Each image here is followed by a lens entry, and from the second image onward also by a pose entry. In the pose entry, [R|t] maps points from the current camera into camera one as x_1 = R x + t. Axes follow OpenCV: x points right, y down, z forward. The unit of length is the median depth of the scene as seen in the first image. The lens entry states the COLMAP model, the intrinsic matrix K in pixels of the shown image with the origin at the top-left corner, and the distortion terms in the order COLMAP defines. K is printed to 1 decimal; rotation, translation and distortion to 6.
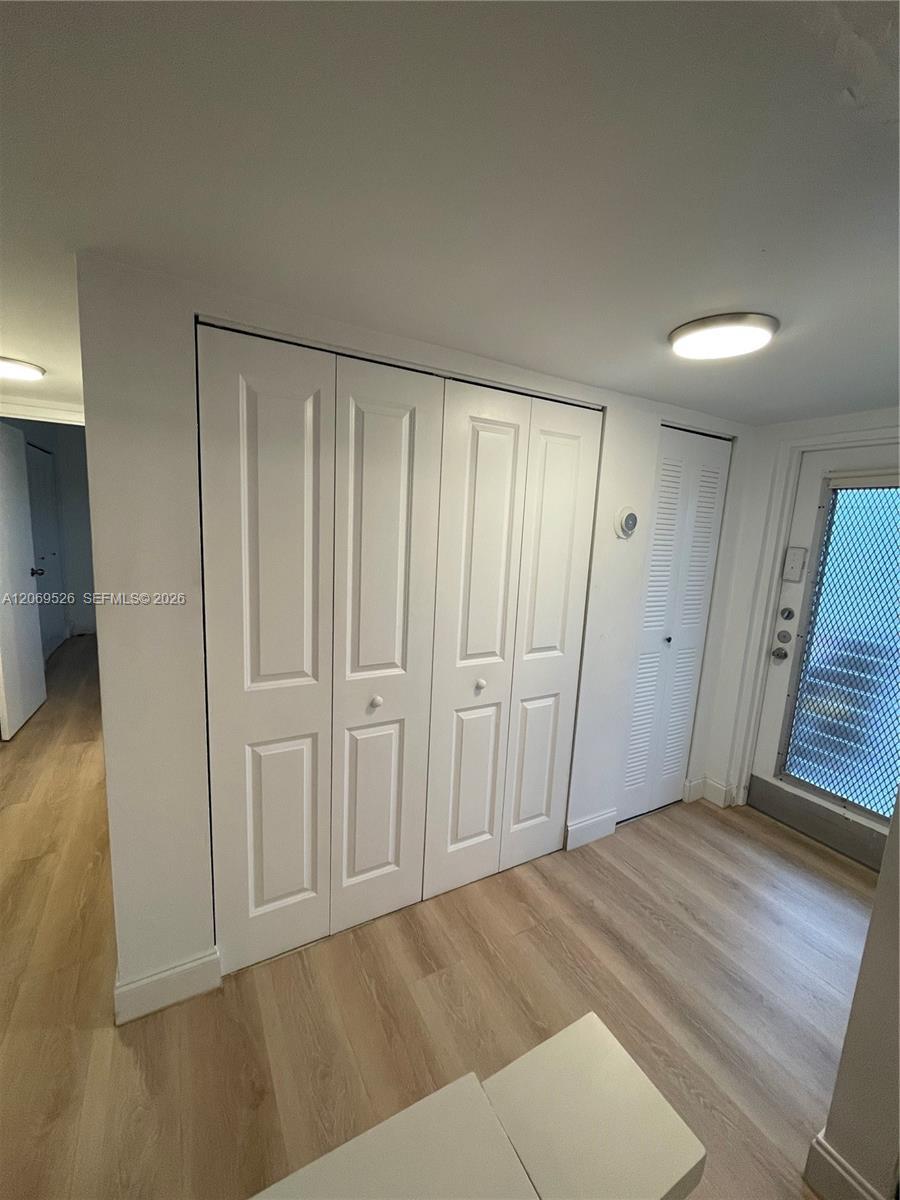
lens RADIAL K [[486.1, 0, 450.9], [0, 486.1, 601.2], [0, 0, 1]] dist [-0.002941, 0.000211]
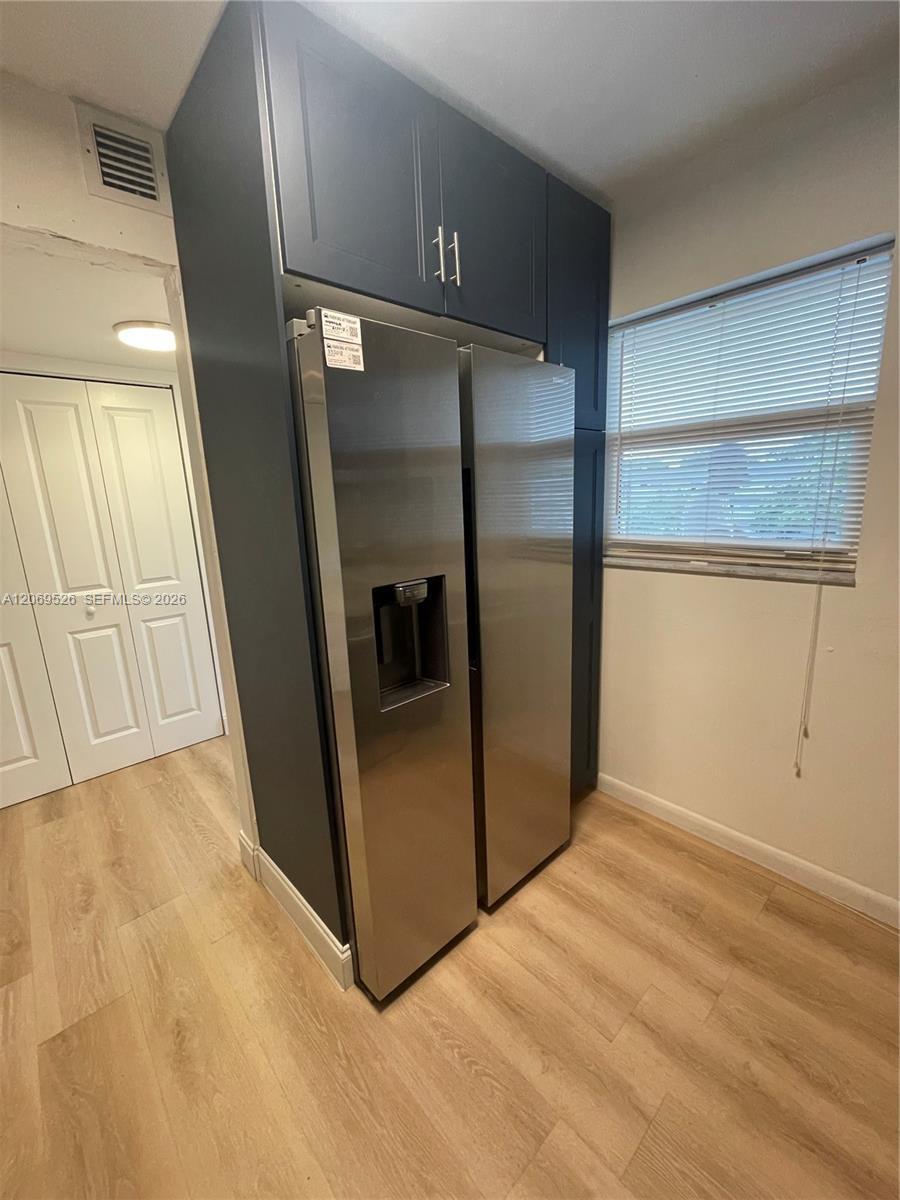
lens RADIAL K [[486.1, 0, 450.9], [0, 486.1, 601.2], [0, 0, 1]] dist [-0.002941, 0.000211]
pose [[0.969983, -0.134398, 0.202656, 0.632904], [0.123242, 0.990129, 0.066755, 0.154869], [-0.209627, -0.039776, 0.976972, -0.390832]]
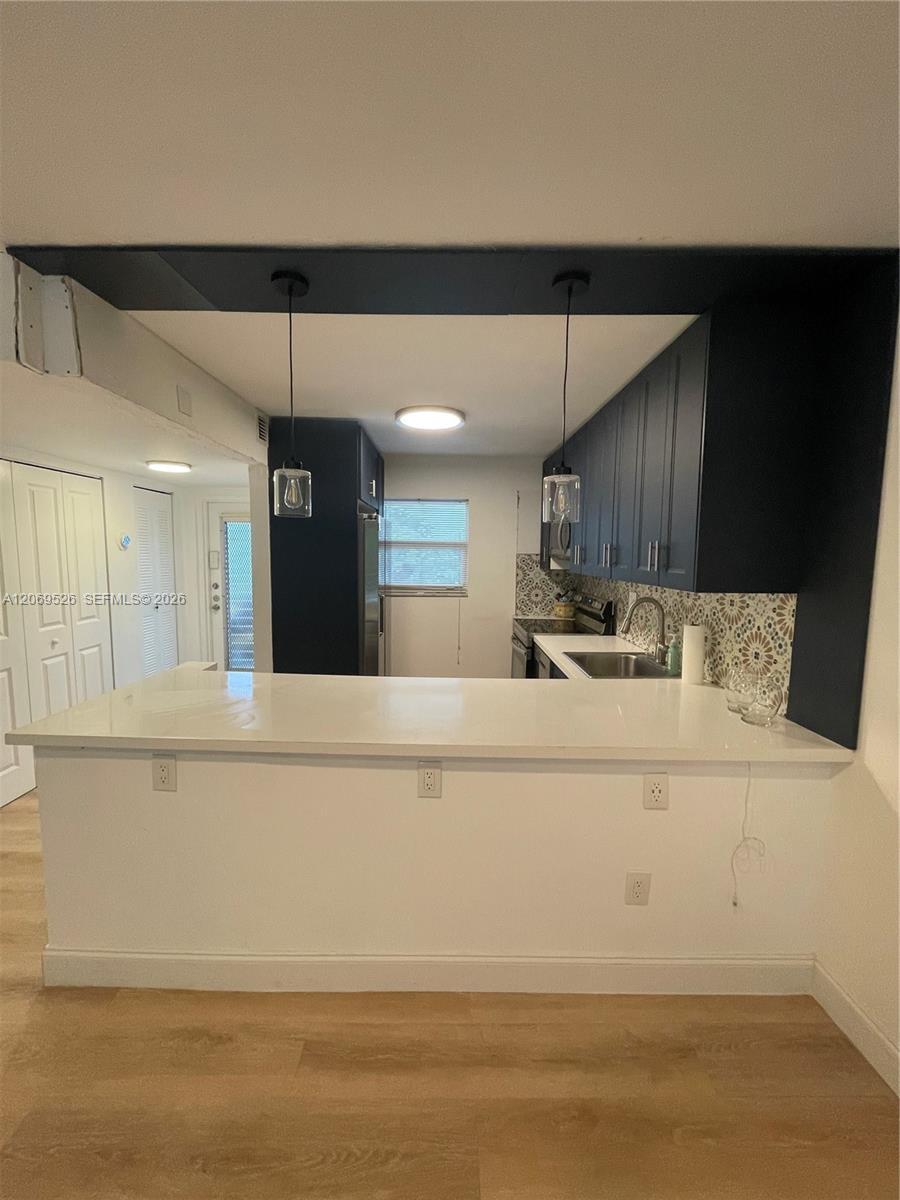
lens RADIAL K [[486.1, 0, 450.9], [0, 486.1, 601.2], [0, 0, 1]] dist [-0.002941, 0.000211]
pose [[0.483700, -0.131929, 0.865234, -0.605260], [0.147103, 0.986766, 0.068224, 0.105570], [-0.862784, 0.094279, 0.496705, -0.862123]]
